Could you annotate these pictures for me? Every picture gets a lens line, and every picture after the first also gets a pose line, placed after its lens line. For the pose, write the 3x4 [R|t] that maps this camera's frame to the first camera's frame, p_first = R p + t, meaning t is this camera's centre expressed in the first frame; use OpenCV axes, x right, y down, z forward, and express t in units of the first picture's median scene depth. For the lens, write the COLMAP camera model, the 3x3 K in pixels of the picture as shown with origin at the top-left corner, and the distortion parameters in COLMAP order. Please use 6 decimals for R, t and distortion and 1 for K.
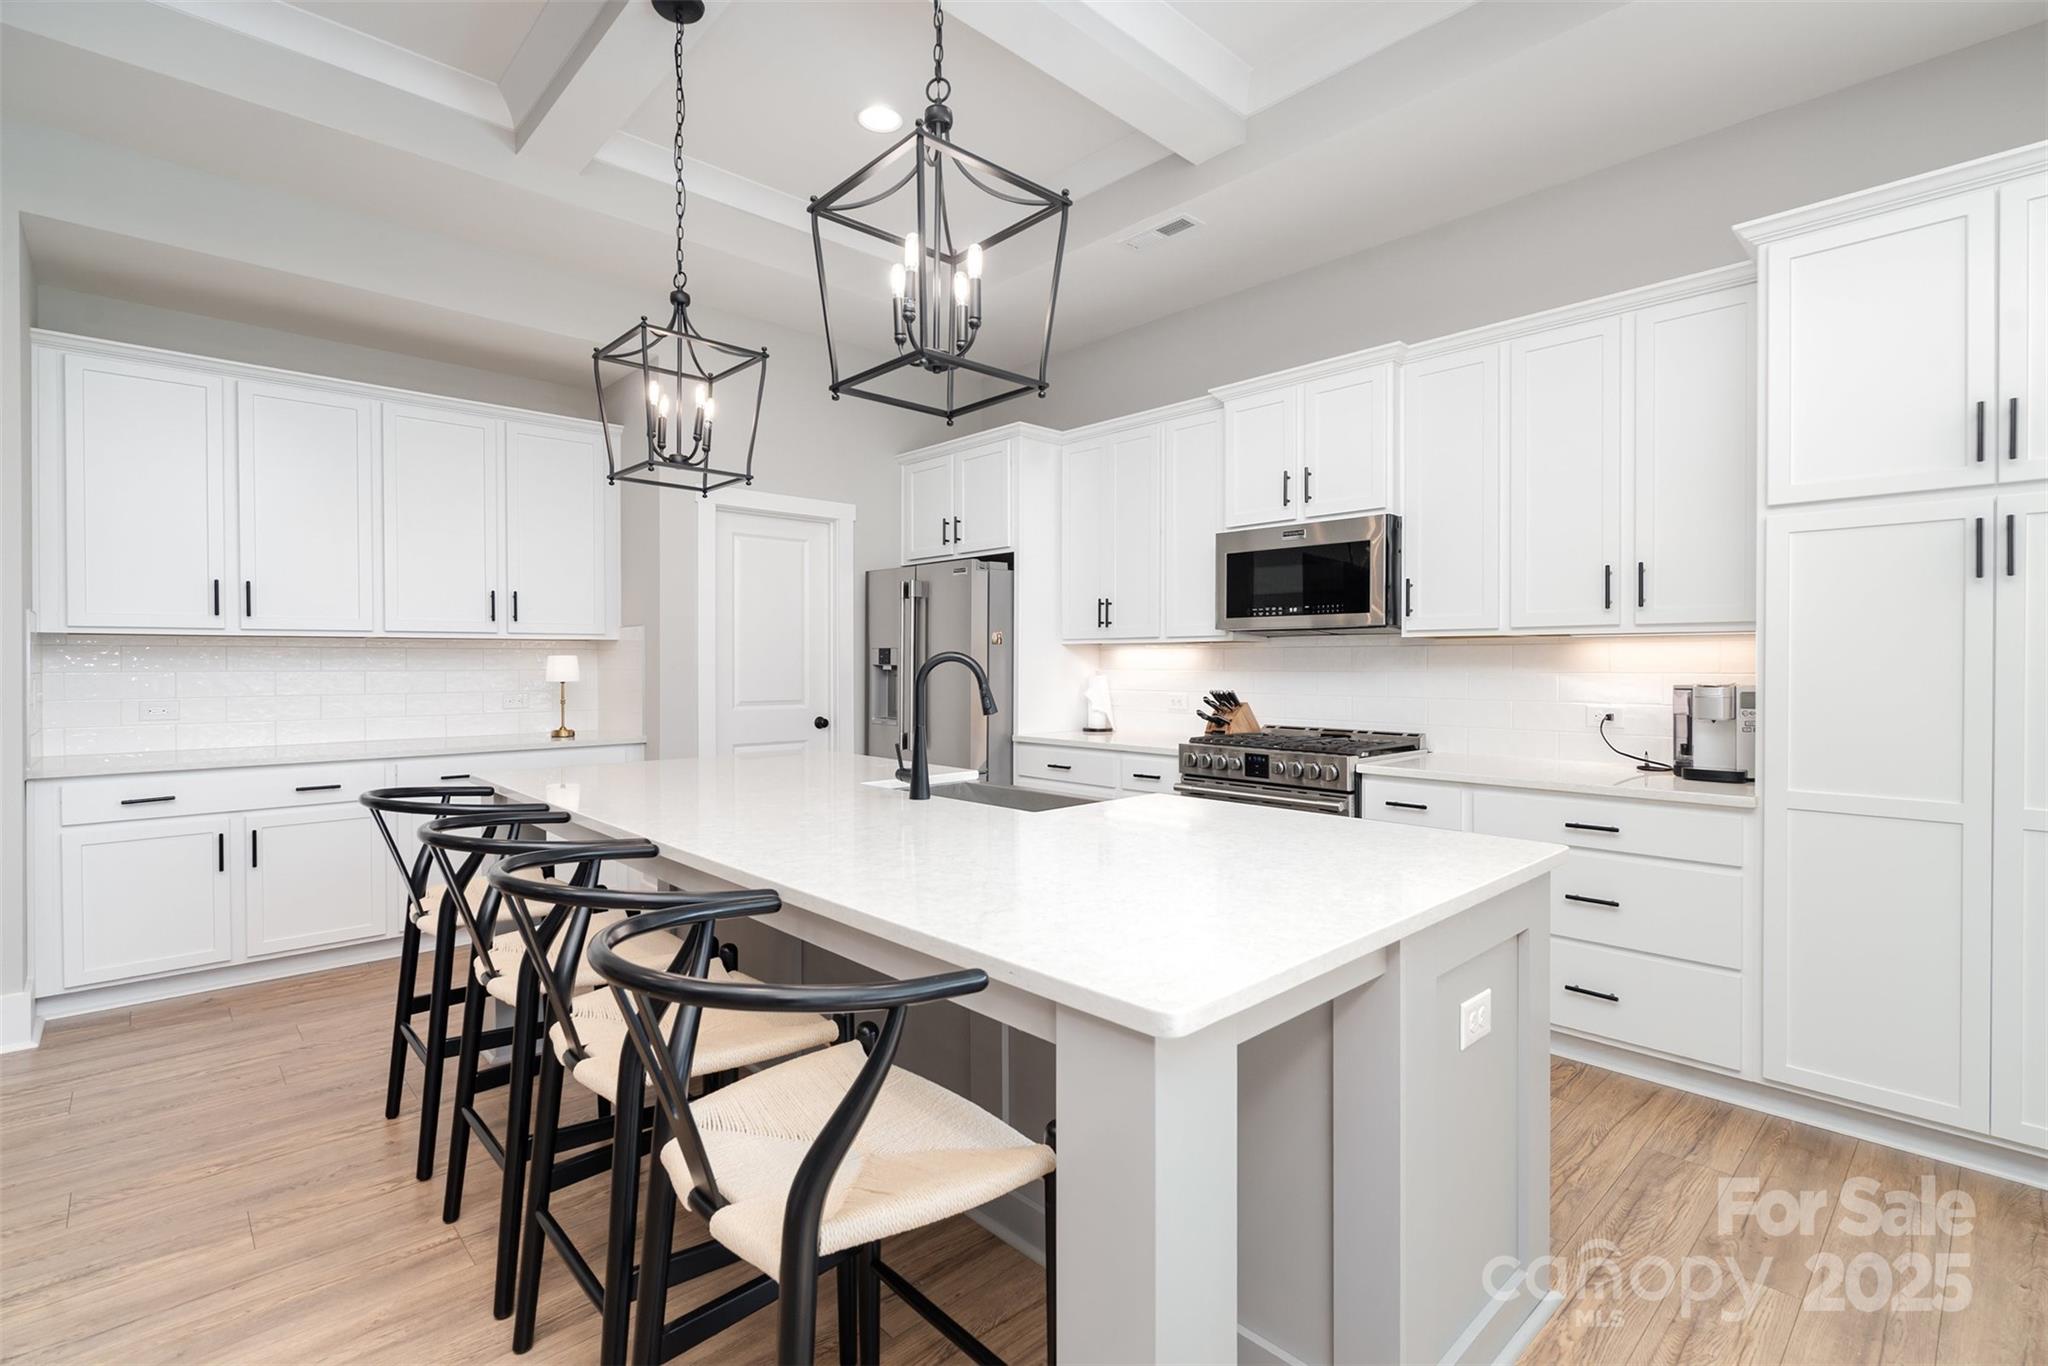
lens RADIAL K [[925.3, 0, 1031.7], [0, 925.3, 671.6], [0, 0, 1]] dist [-0.004538, 0.000620]
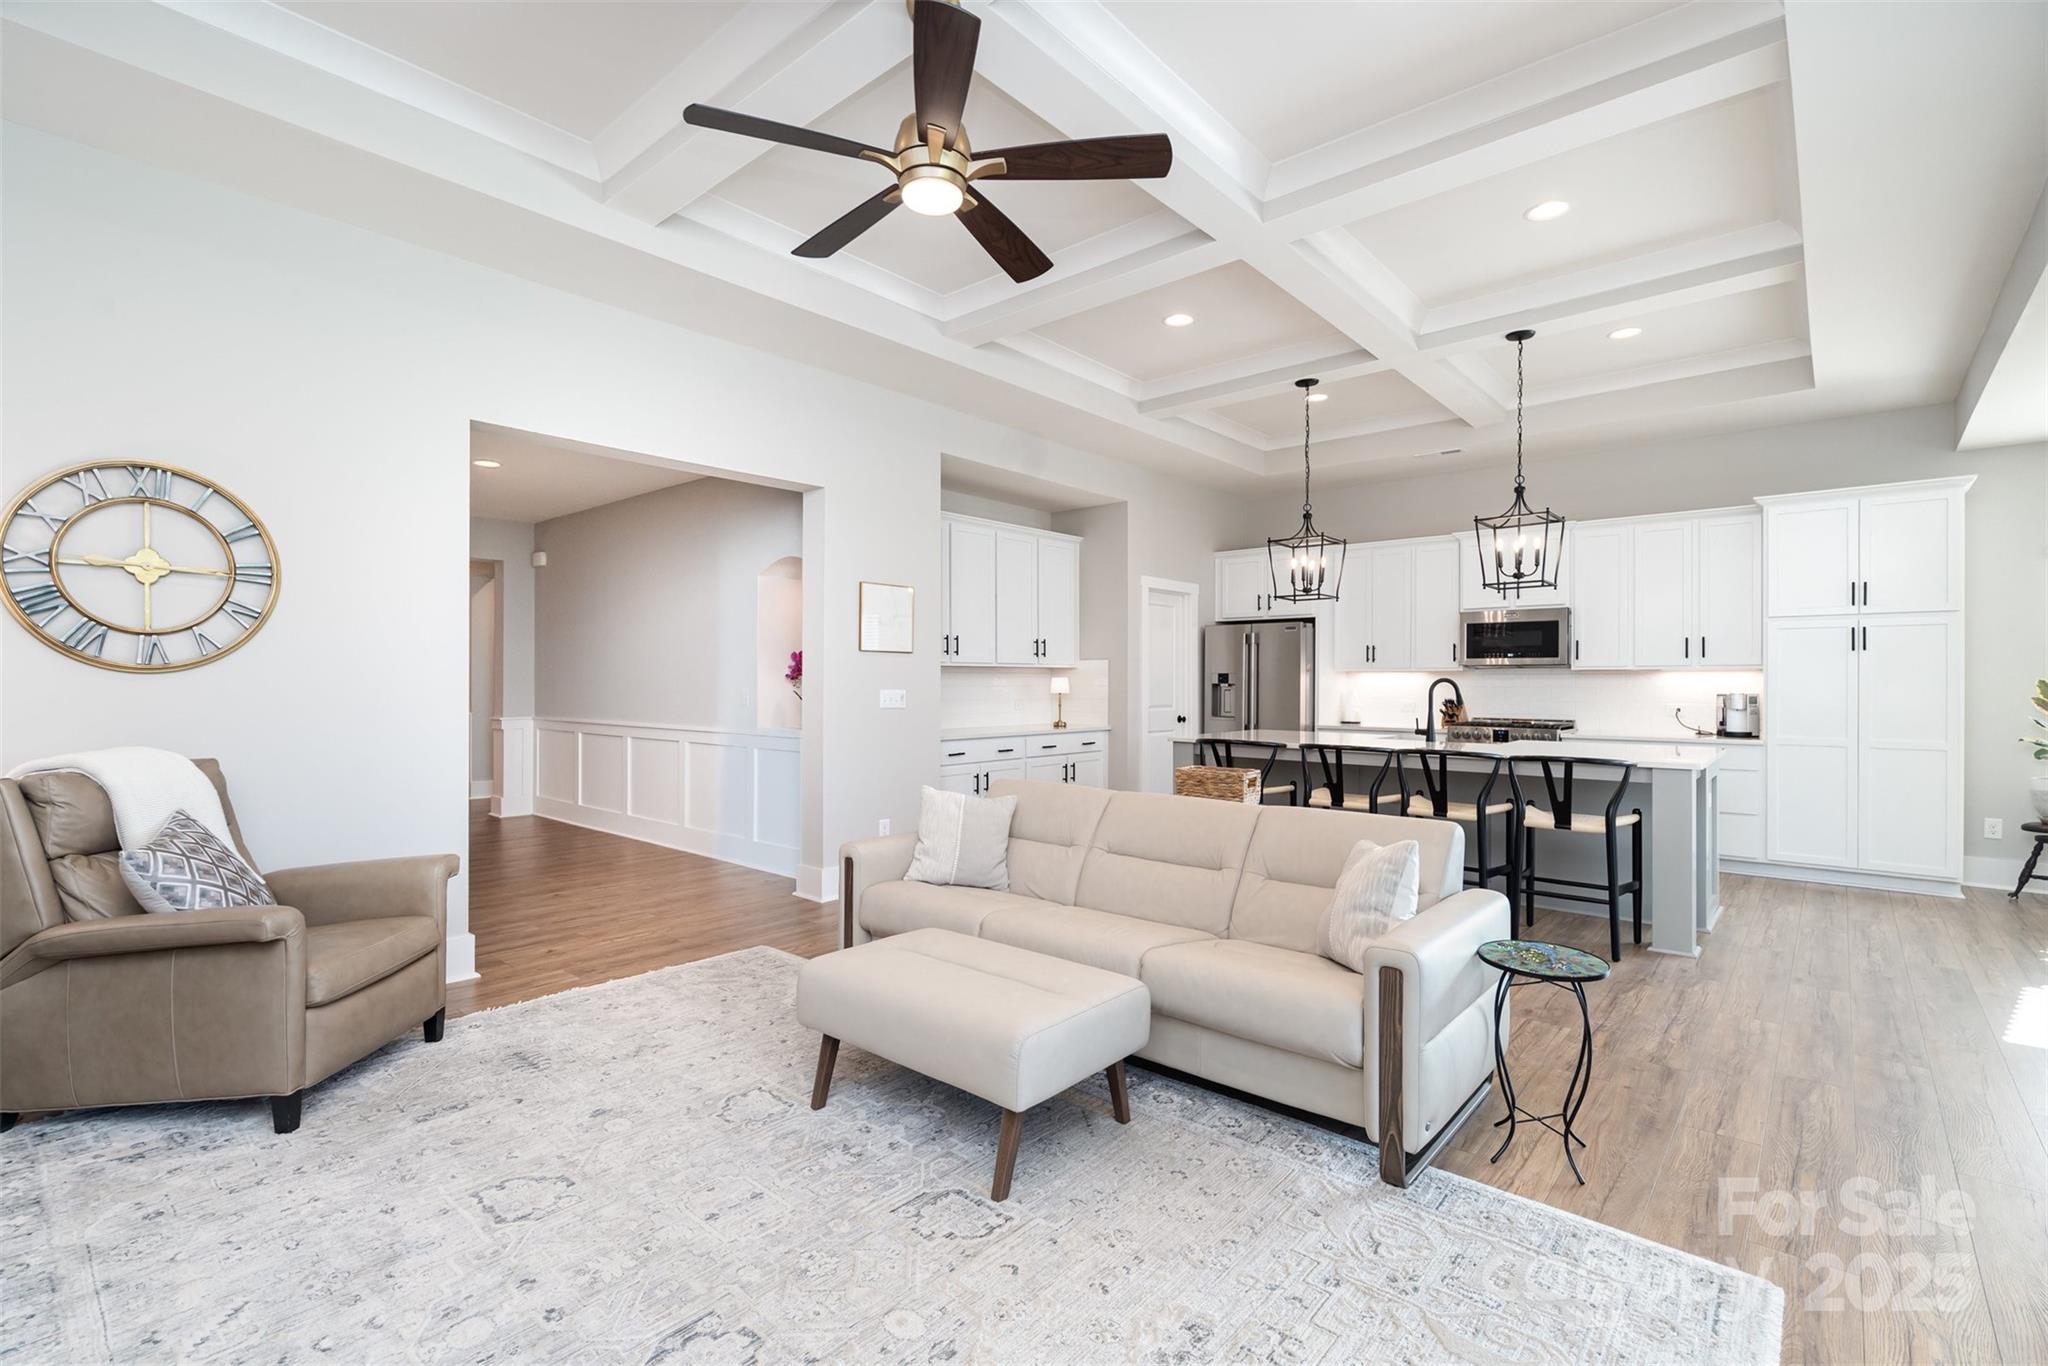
lens RADIAL K [[925.3, 0, 1023.4], [0, 925.3, 691.2], [0, 0, 1]] dist [-0.004538, 0.000620]
pose [[0.996357, 0.001531, 0.085271, -0.831327], [-0.001566, 0.999999, 0.000344, 0.008055], [-0.085270, -0.000476, 0.996358, -0.758831]]
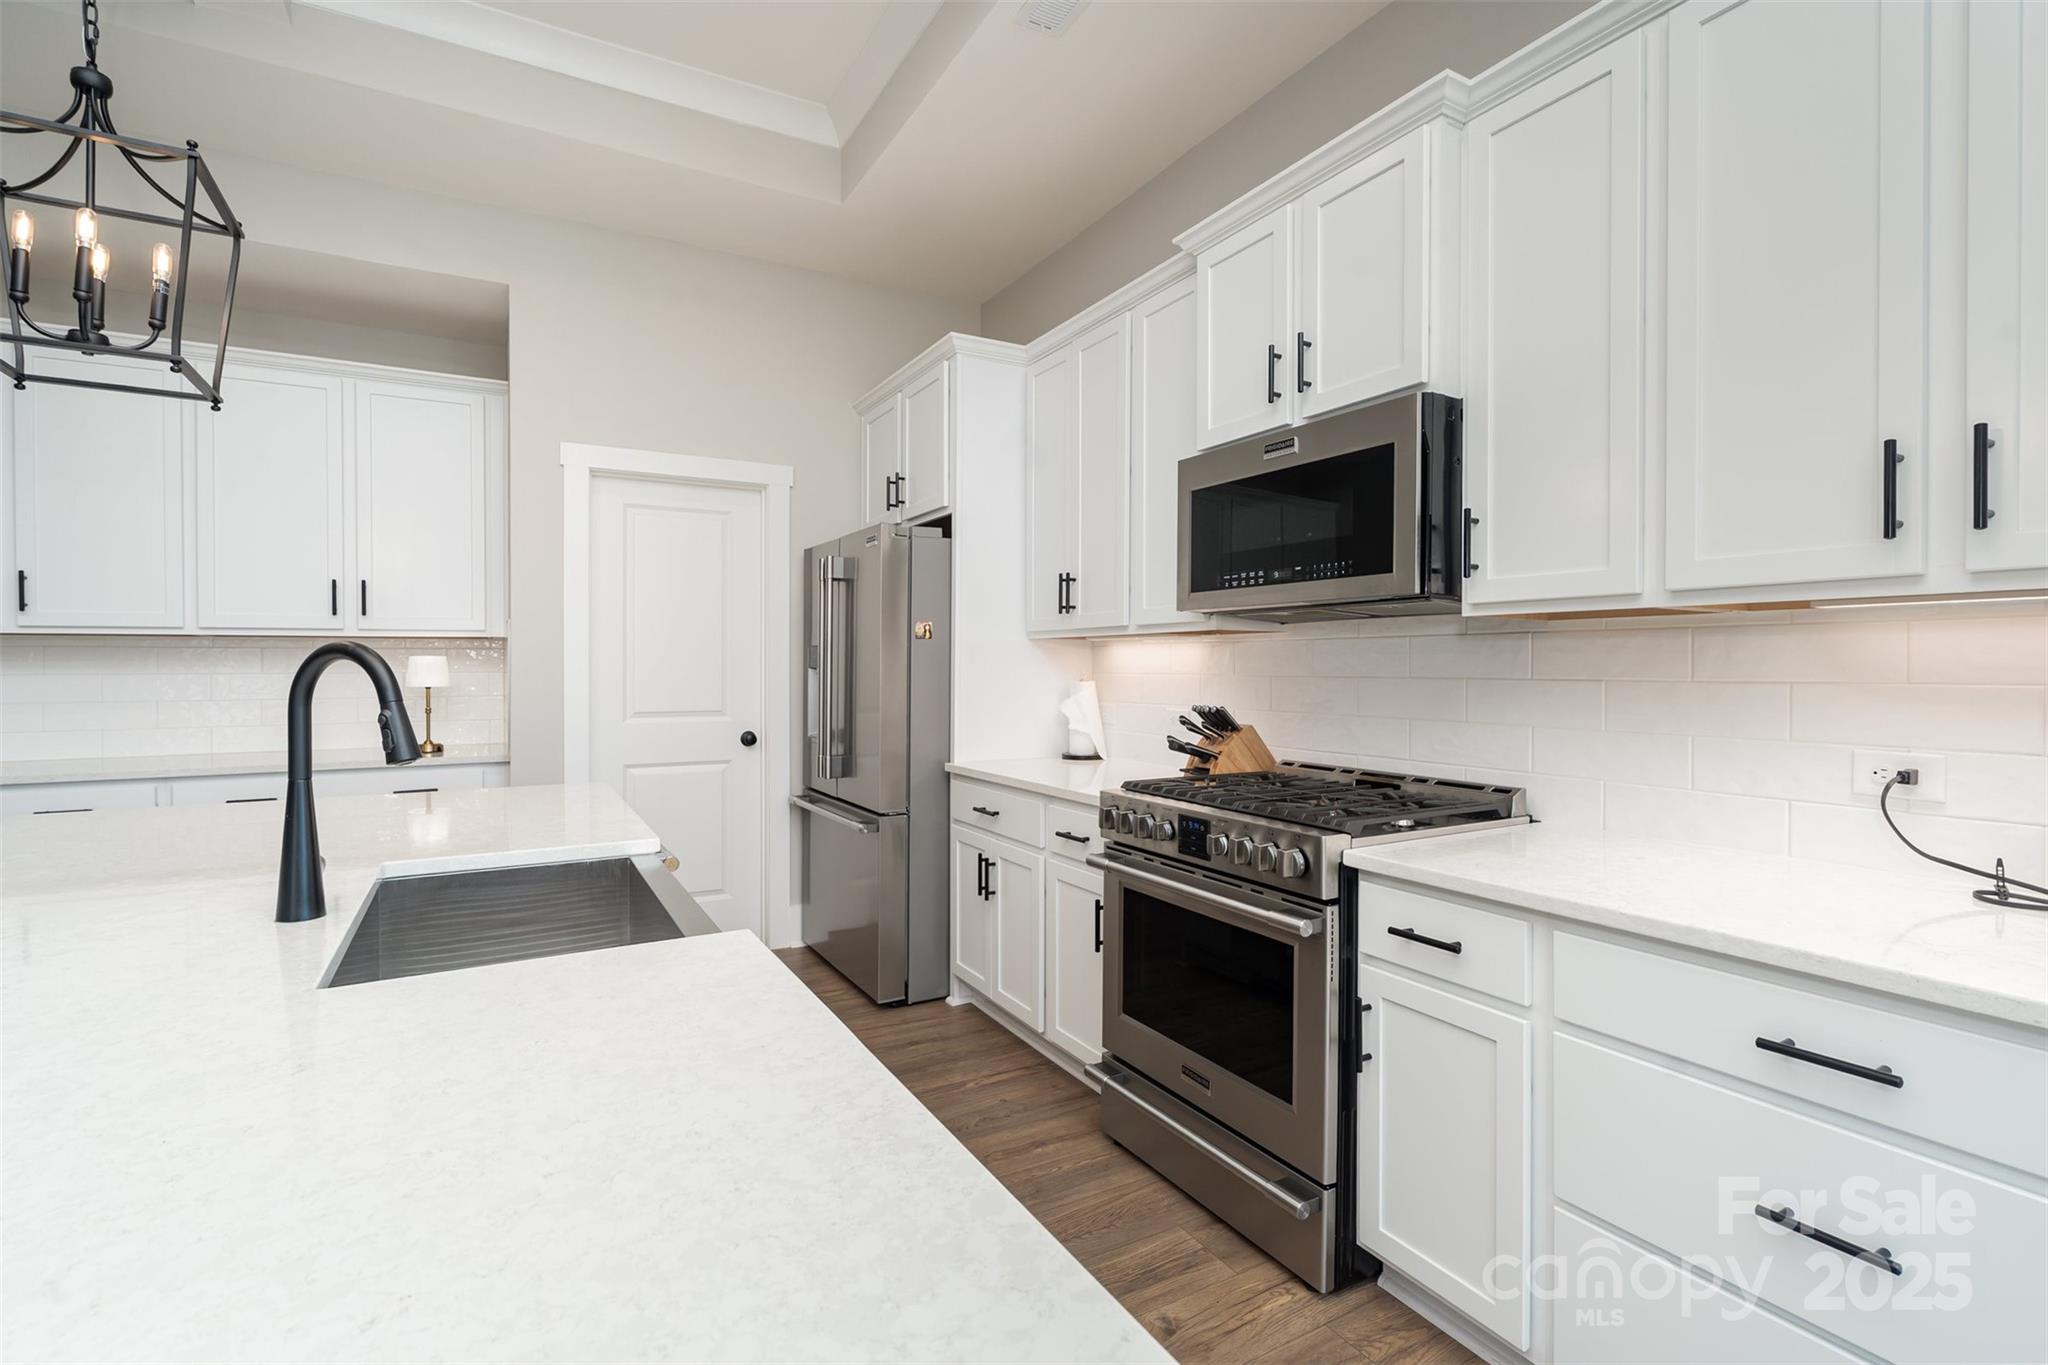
lens RADIAL K [[925.3, 0, 1014.6], [0, 925.3, 674.0], [0, 0, 1]] dist [-0.004538, 0.000620]
pose [[0.970006, 0.002047, -0.243074, 0.249708], [-0.002385, 0.999997, -0.001095, -0.001339], [0.243071, 0.001642, 0.970007, 0.362055]]
